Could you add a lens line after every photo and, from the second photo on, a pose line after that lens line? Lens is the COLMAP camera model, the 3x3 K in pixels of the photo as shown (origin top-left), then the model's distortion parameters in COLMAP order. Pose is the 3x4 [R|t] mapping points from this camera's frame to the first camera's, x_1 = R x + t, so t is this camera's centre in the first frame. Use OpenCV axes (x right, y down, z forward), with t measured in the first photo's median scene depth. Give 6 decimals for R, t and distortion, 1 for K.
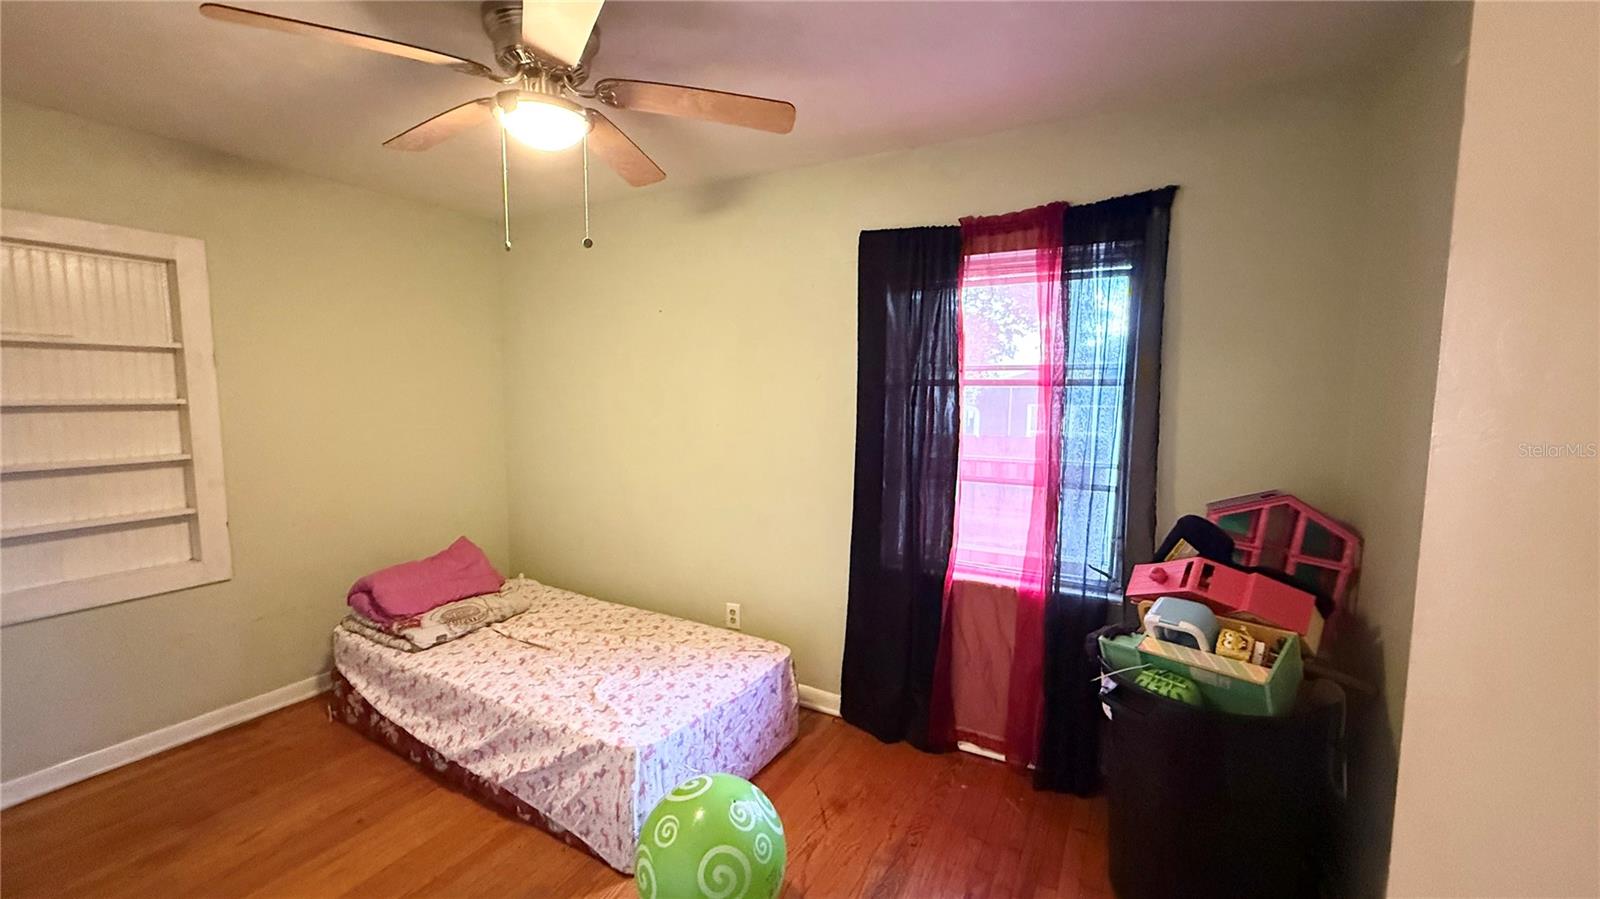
lens RADIAL K [[638.2, 0, 797.4], [0, 638.2, 453.6], [0, 0, 1]] dist [0.000755, 0.000480]
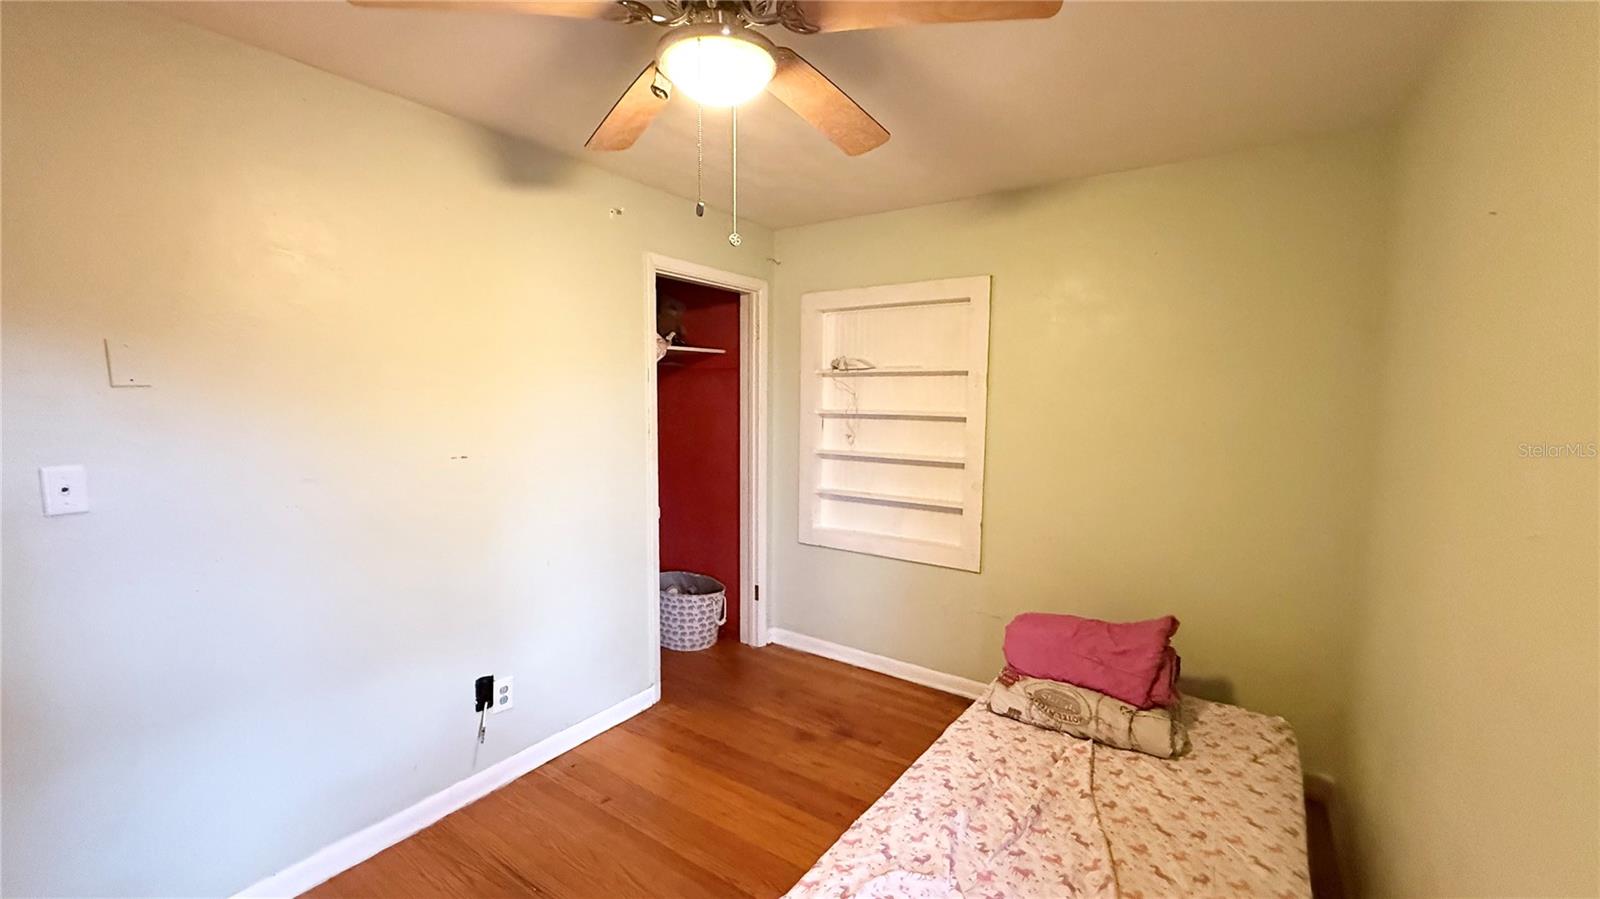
lens RADIAL K [[638.2, 0, 797.4], [0, 638.2, 453.6], [0, 0, 1]] dist [0.000755, 0.000480]
pose [[-0.106789, 0.085989, -0.990556, 0.313705], [-0.109726, 0.989149, 0.097696, -0.109201], [0.988209, 0.119123, -0.096195, 0.954267]]
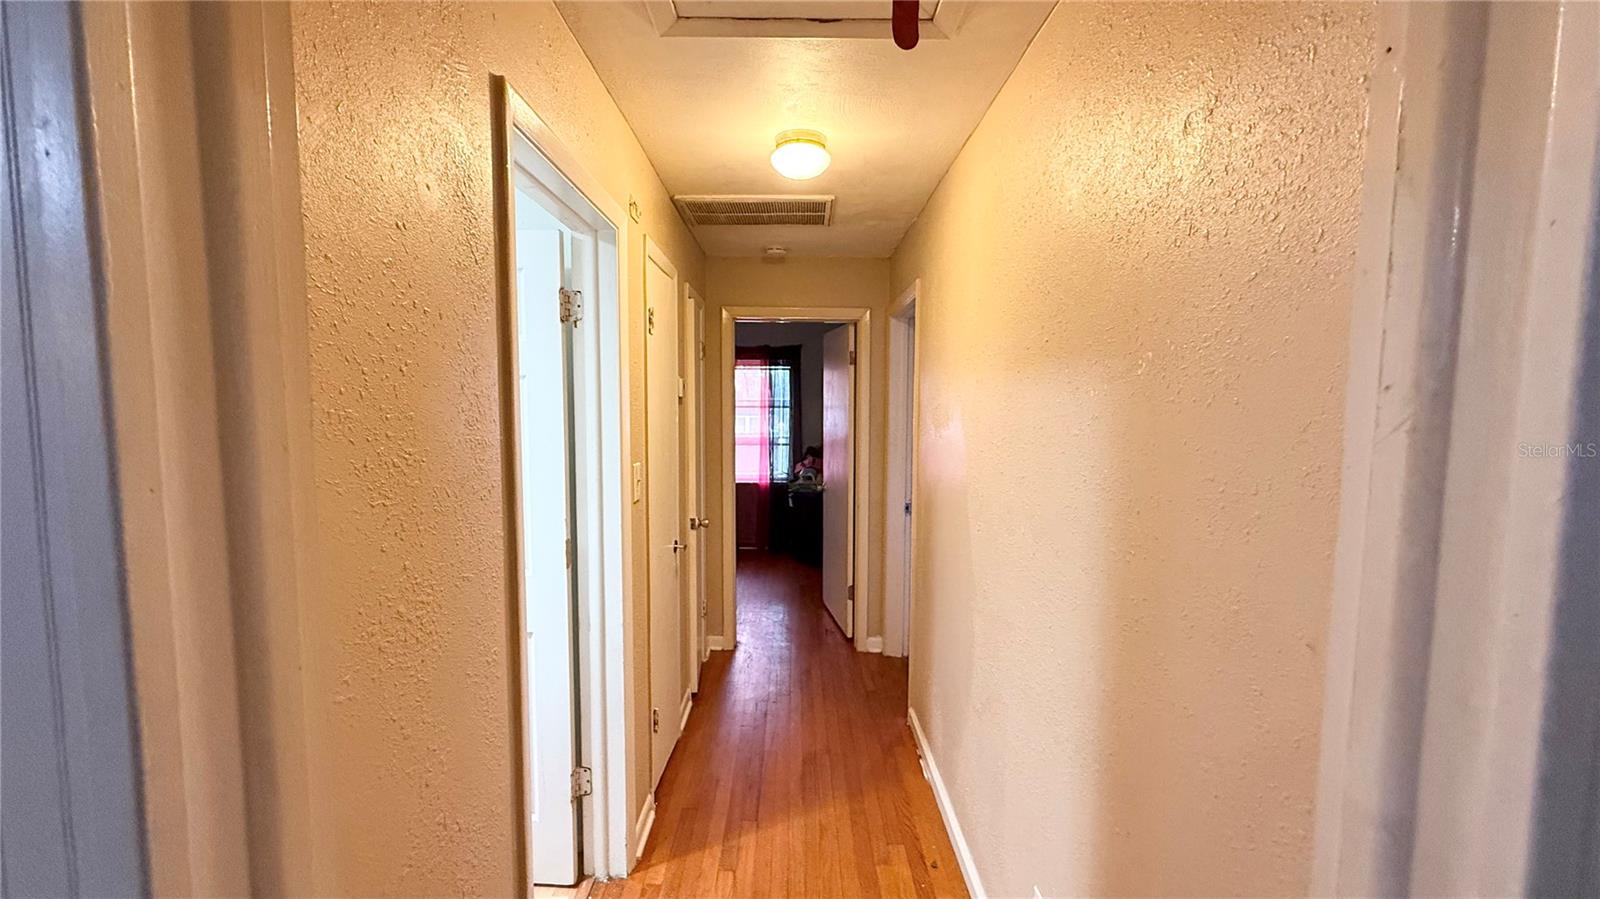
lens RADIAL K [[638.2, 0, 797.4], [0, 638.2, 453.6], [0, 0, 1]] dist [0.000755, 0.000480]
pose [[0.876161, -0.038555, 0.480474, -0.522853], [0.048933, 0.998761, -0.009087, 0.078163], [-0.479528, 0.031473, 0.876962, -0.944688]]
